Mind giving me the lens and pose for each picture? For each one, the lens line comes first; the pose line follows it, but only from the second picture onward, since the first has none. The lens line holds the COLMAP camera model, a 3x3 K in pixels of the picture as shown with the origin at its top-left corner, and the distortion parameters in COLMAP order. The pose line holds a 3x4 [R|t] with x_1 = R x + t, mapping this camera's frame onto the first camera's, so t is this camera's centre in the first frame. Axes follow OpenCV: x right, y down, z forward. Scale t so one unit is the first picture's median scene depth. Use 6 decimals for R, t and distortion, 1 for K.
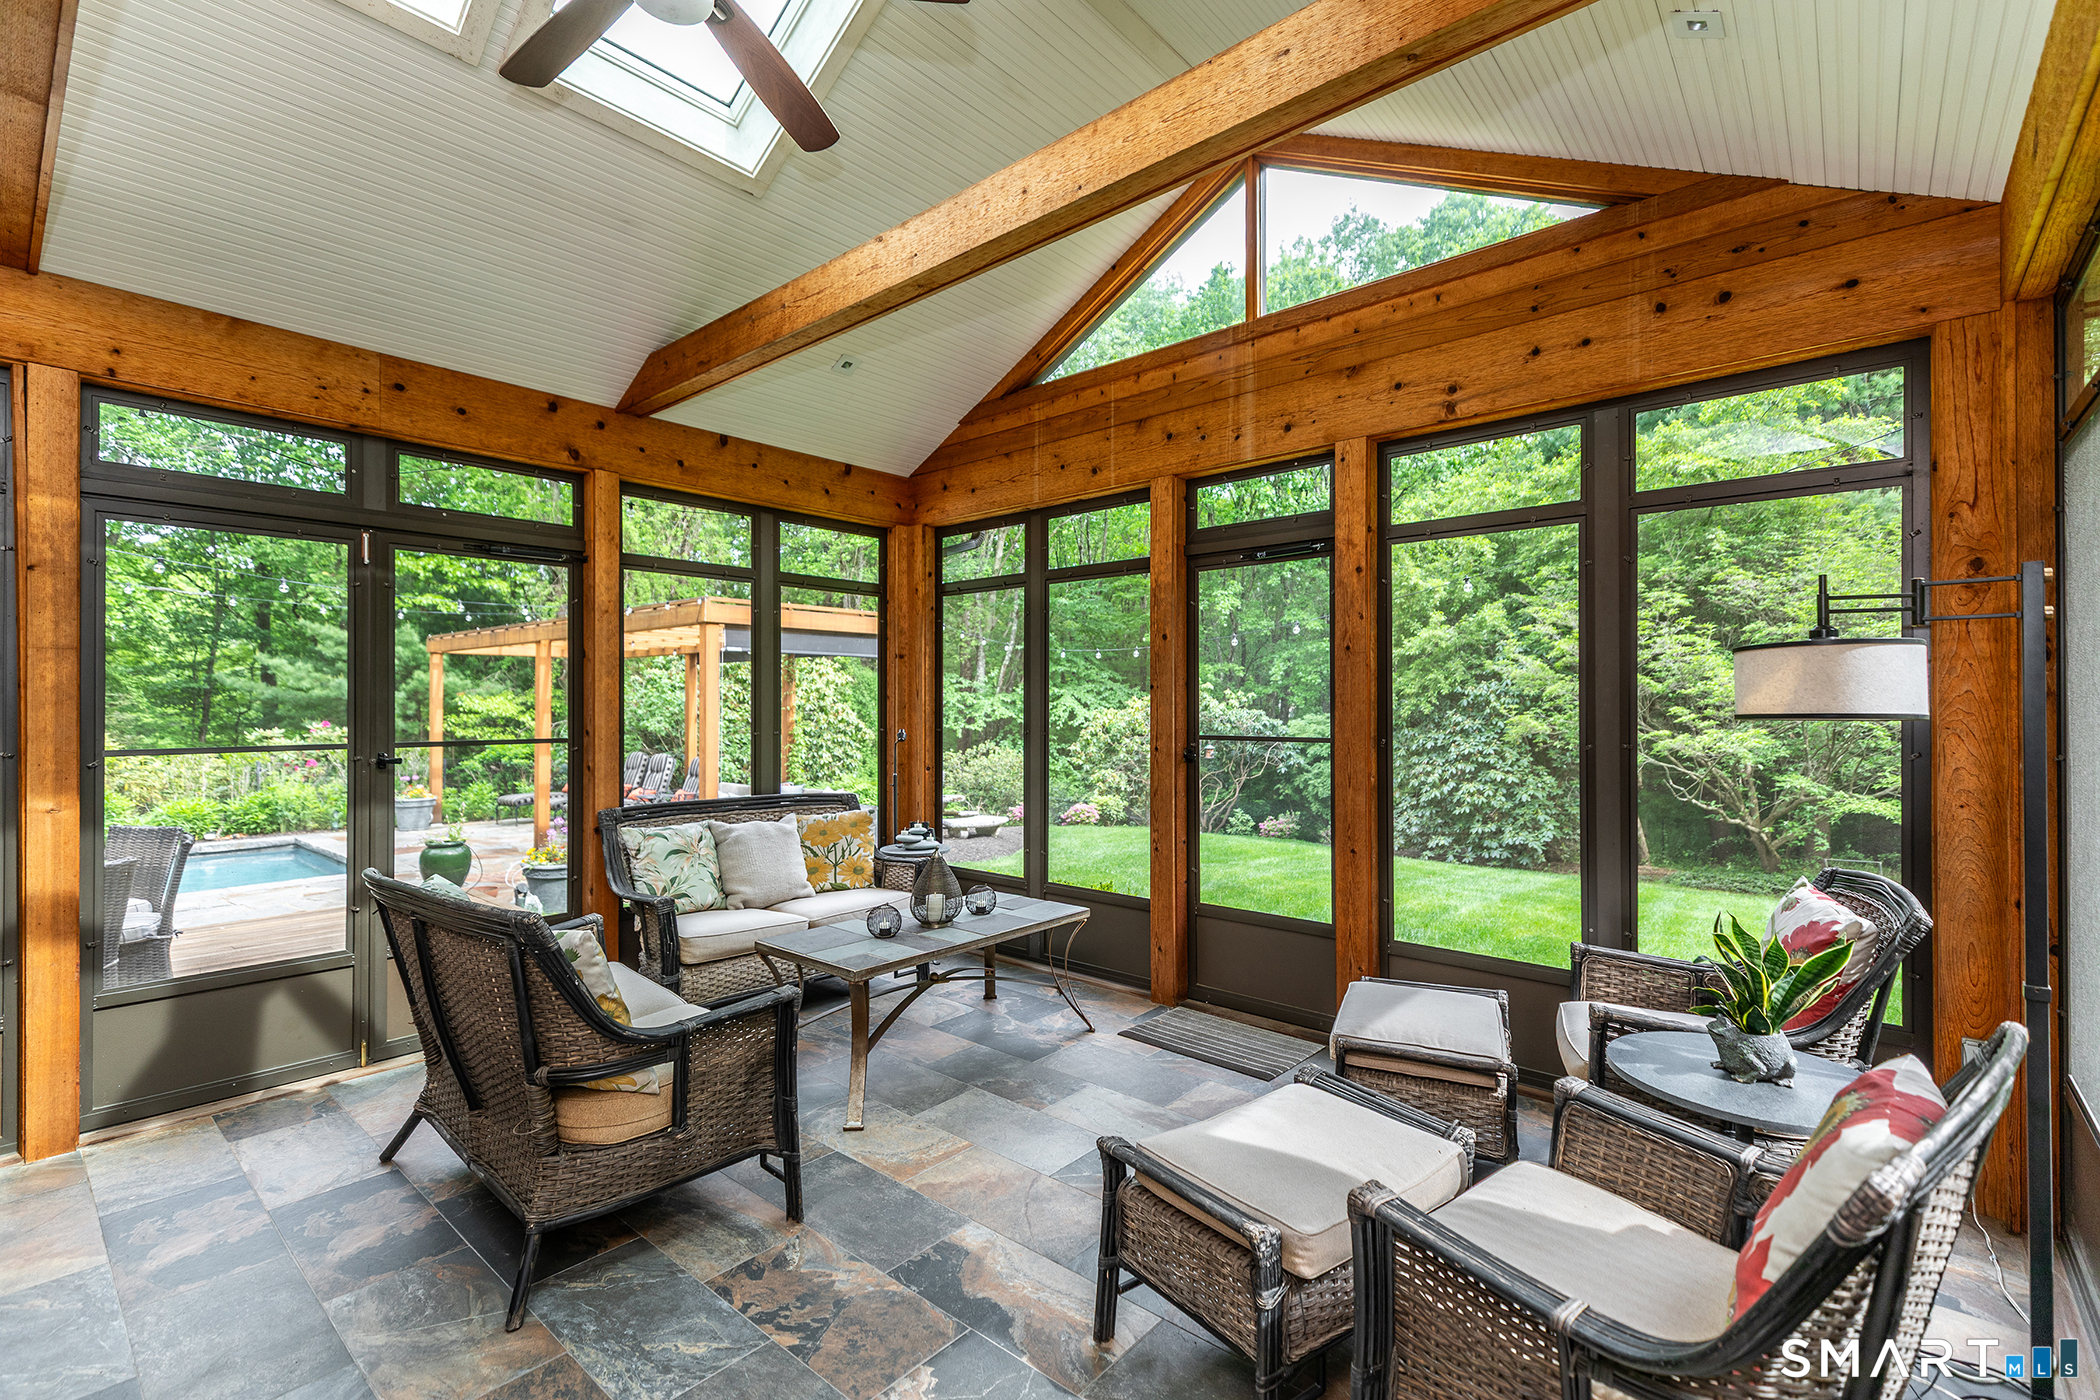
lens RADIAL K [[941.2, 0, 1050.8], [0, 941.2, 691.6], [0, 0, 1]] dist [0.023269, -0.006936]
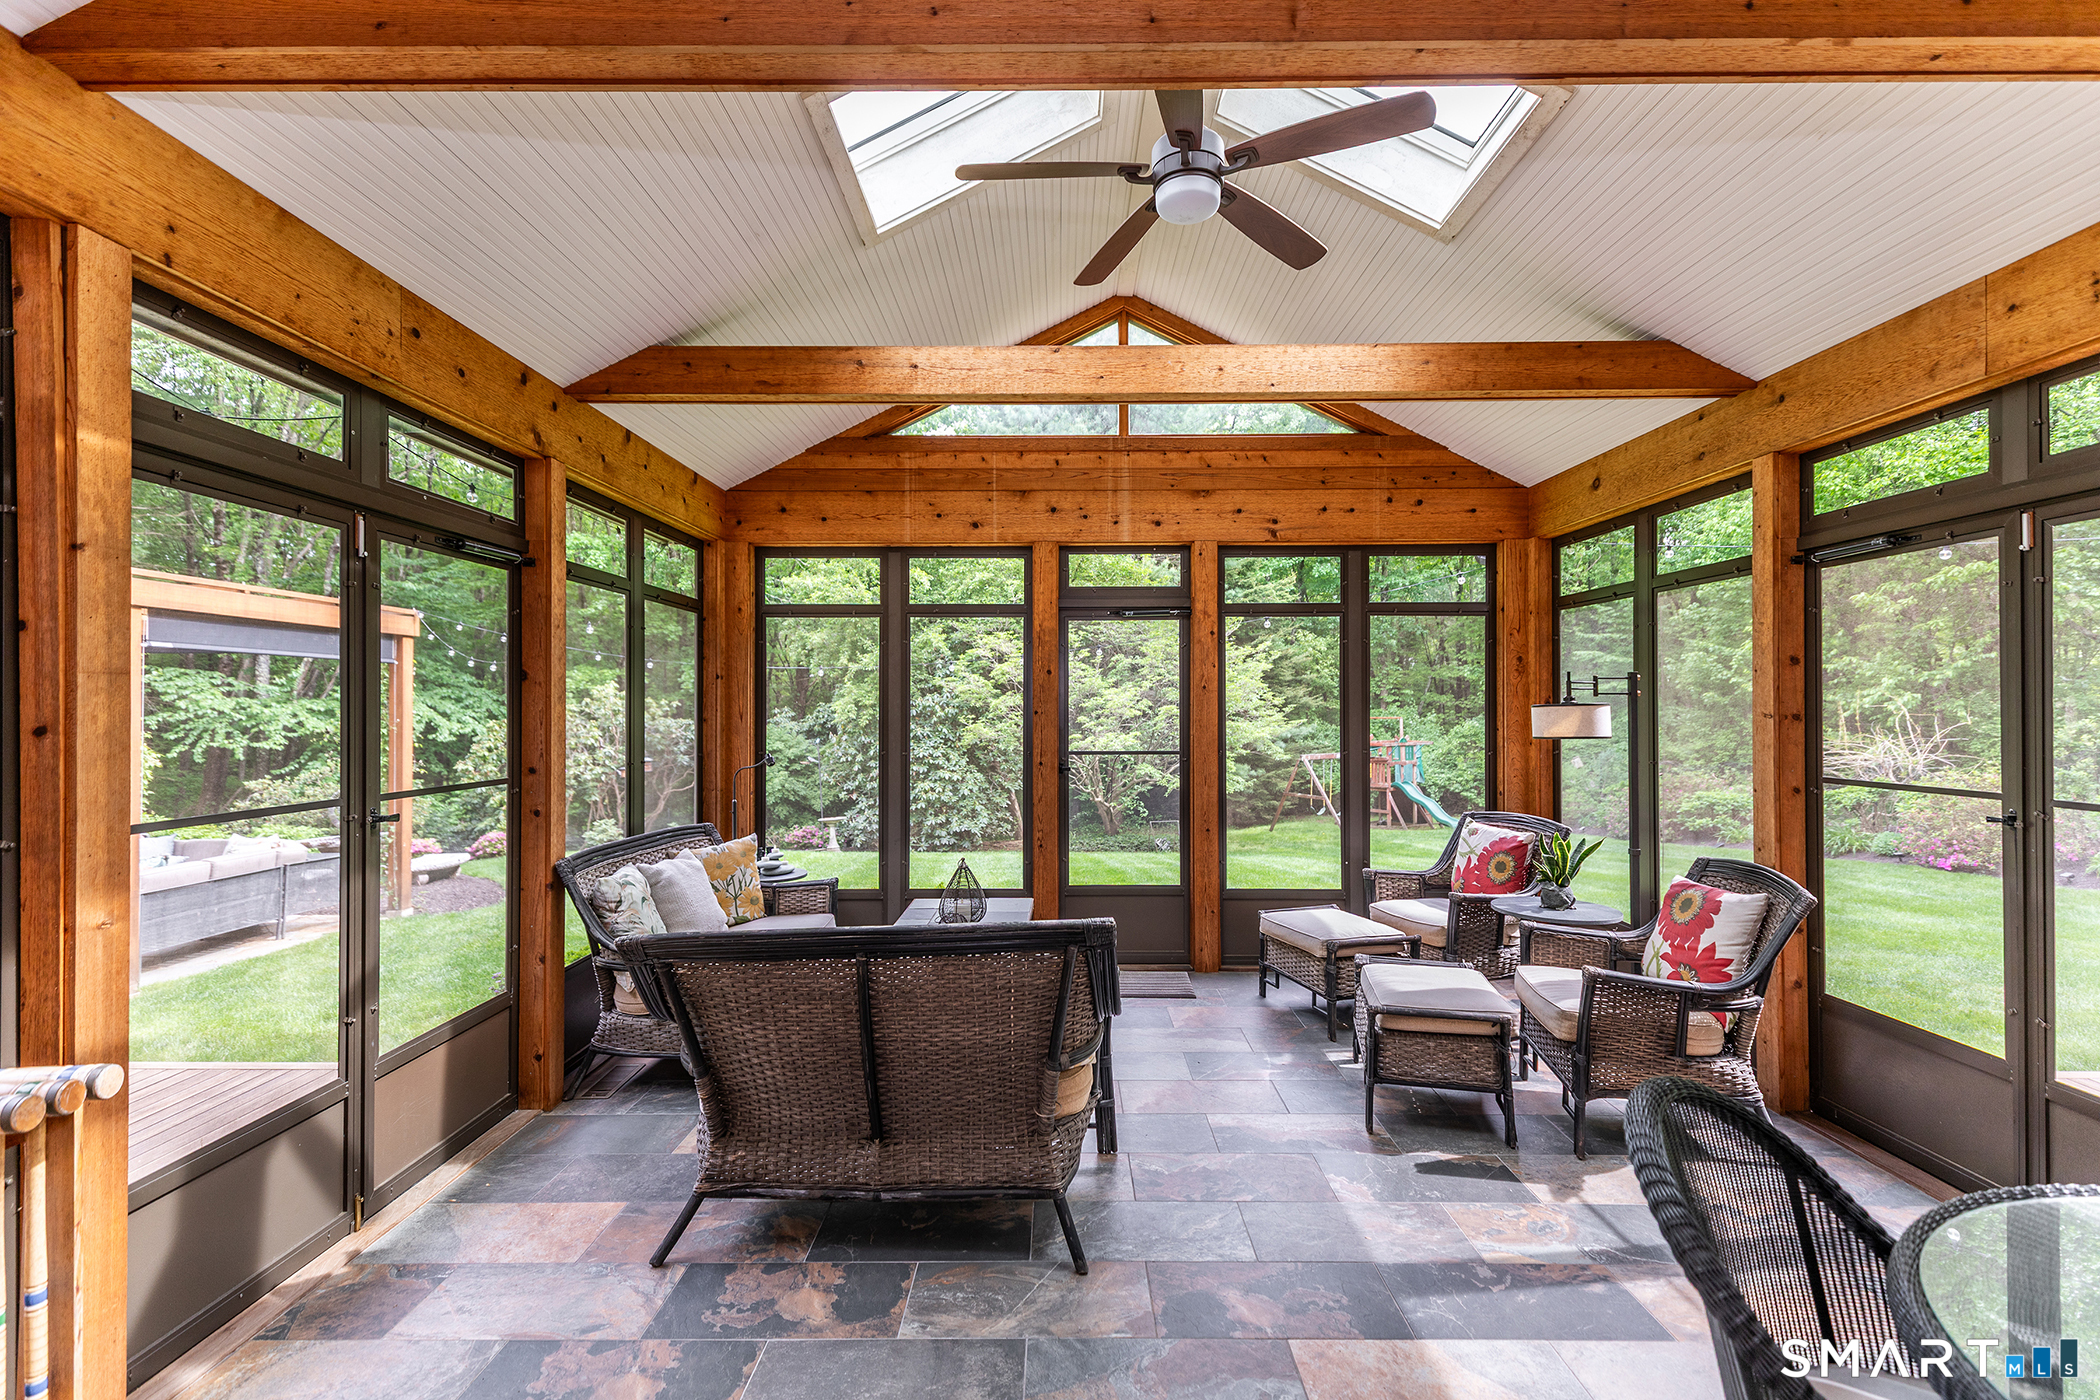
lens RADIAL K [[953.5, 0, 1056.1], [0, 953.5, 698.8], [0, 0, 1]] dist [0.023309, -0.001088]
pose [[0.750359, 0.005651, 0.661006, -0.703120], [-0.007782, 0.999970, 0.000285, -0.023308], [-0.660985, -0.005358, 0.750380, 0.056478]]
